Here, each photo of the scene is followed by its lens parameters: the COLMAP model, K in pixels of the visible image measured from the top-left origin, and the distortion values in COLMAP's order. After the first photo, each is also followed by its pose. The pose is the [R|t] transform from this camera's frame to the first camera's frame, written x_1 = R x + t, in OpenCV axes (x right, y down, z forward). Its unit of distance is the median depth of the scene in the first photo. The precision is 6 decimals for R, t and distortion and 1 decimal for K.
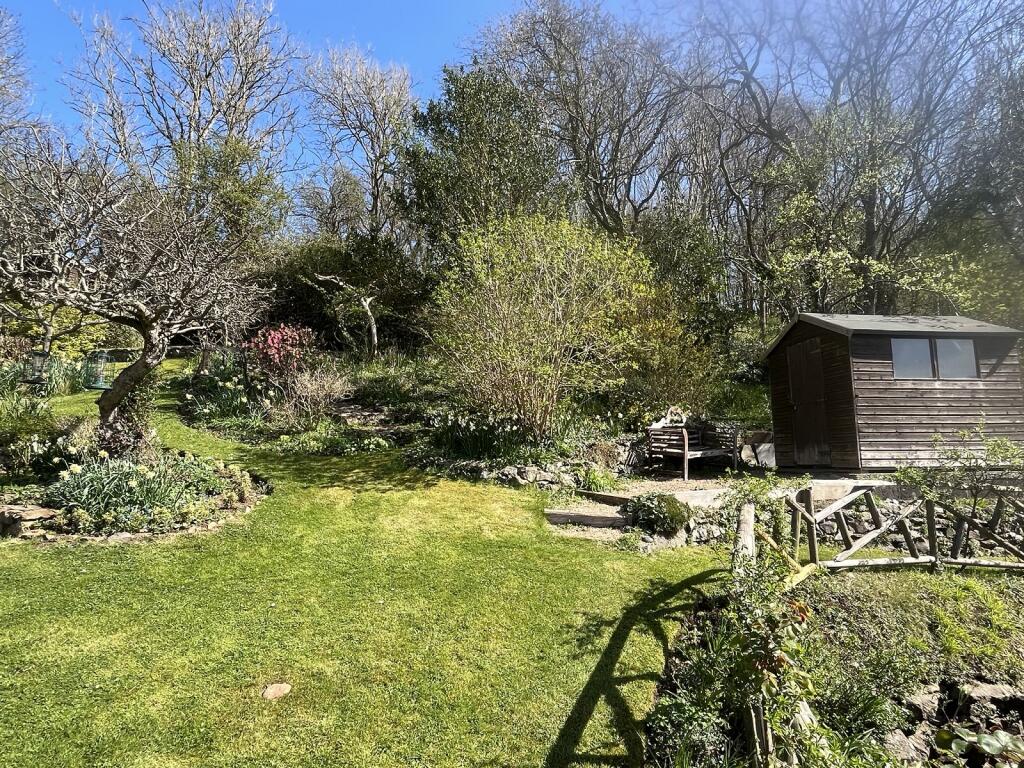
lens RADIAL K [[583.1, 0, 512.0], [0, 583.1, 384.0], [0, 0, 1]] dist [-0.005314, -0.004908]
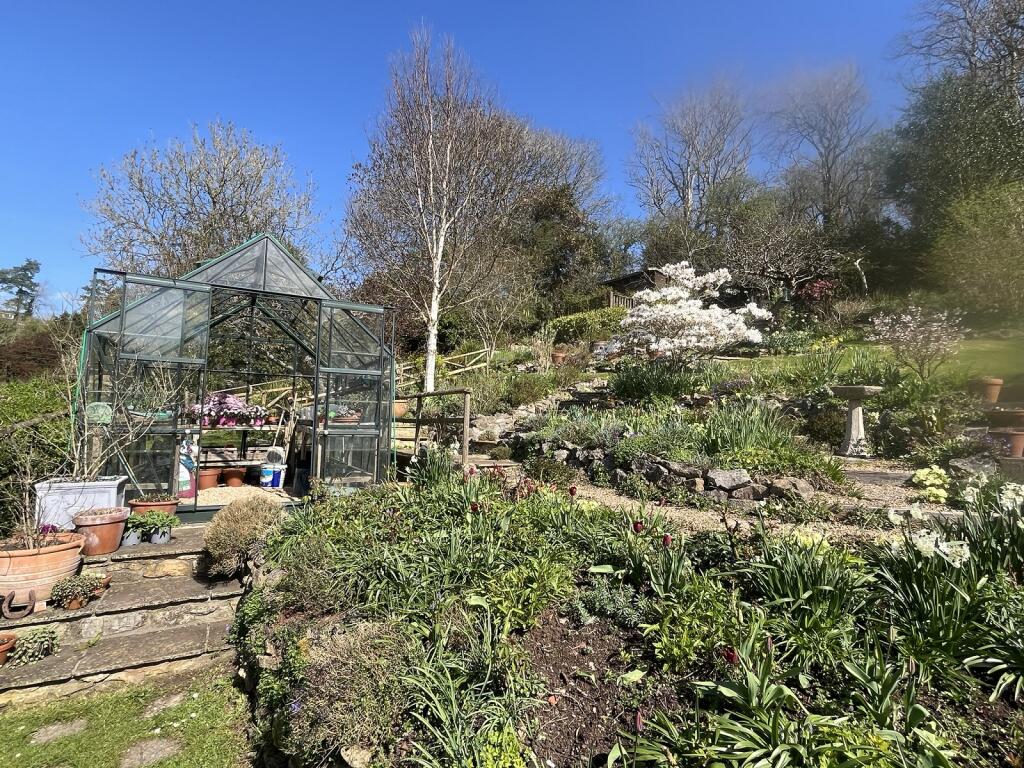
lens RADIAL K [[513.6, 0, 512.0], [0, 513.6, 384.0], [0, 0, 1]] dist [-0.001952, -0.000203]
pose [[0.731871, -0.029510, -0.680804, -0.020568], [0.054883, 0.998369, 0.015724, 0.198472], [0.679229, -0.048873, 0.732297, -1.133418]]
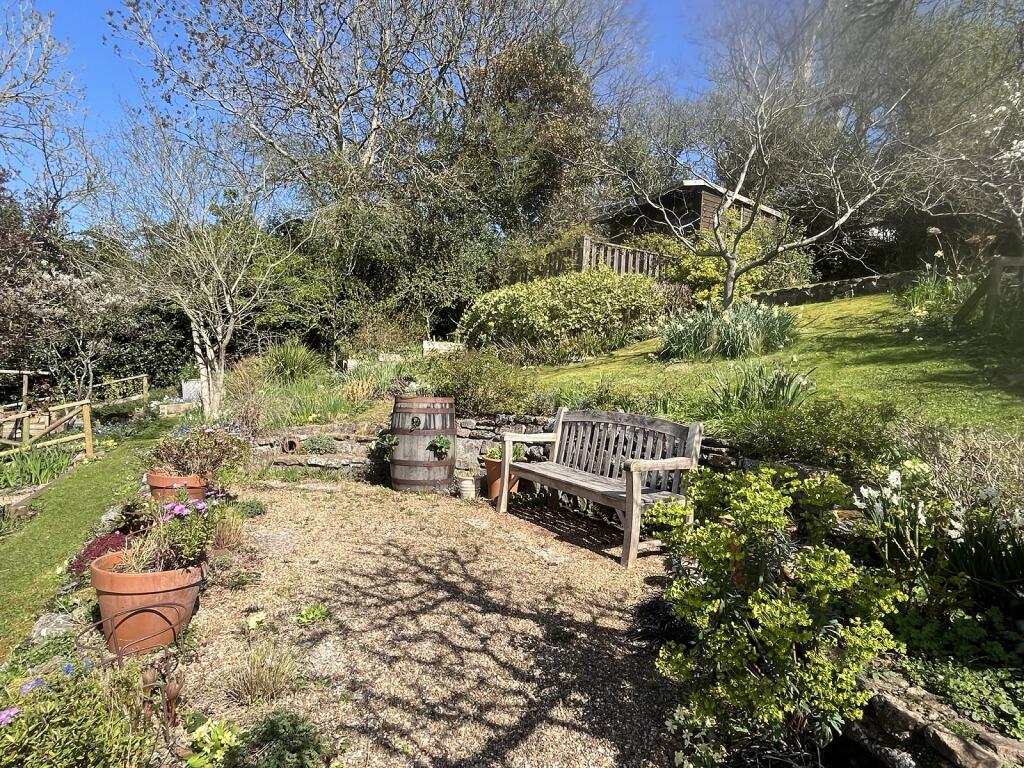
lens RADIAL K [[583.6, 0, 512.0], [0, 583.6, 384.0], [0, 0, 1]] dist [-0.001320, 0.000295]
pose [[0.623619, 0.031849, -0.781080, -0.599614], [0.039847, 0.996576, 0.072450, -0.013100], [0.780712, -0.076305, 0.620214, 0.485111]]
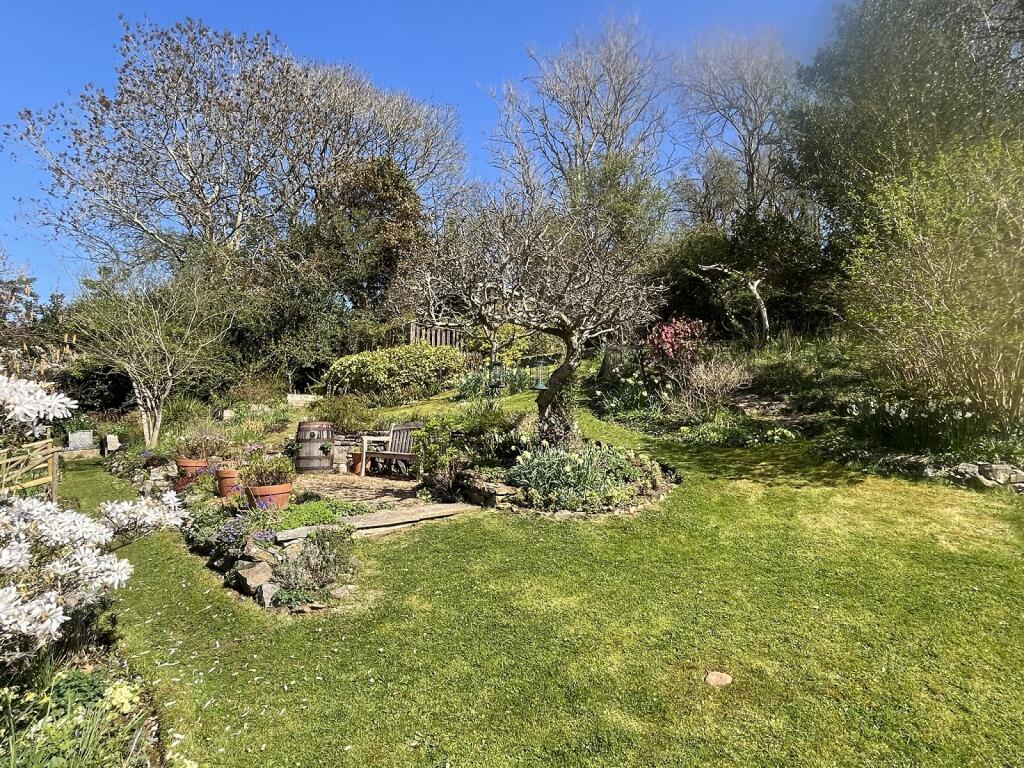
lens RADIAL K [[583.1, 0, 512.0], [0, 583.1, 384.0], [0, 0, 1]] dist [-0.005314, -0.004908]
pose [[0.804116, -0.050828, -0.592296, -0.026235], [0.059972, 0.998191, -0.004241, -0.000847], [0.591440, -0.032111, 0.805709, -0.005033]]
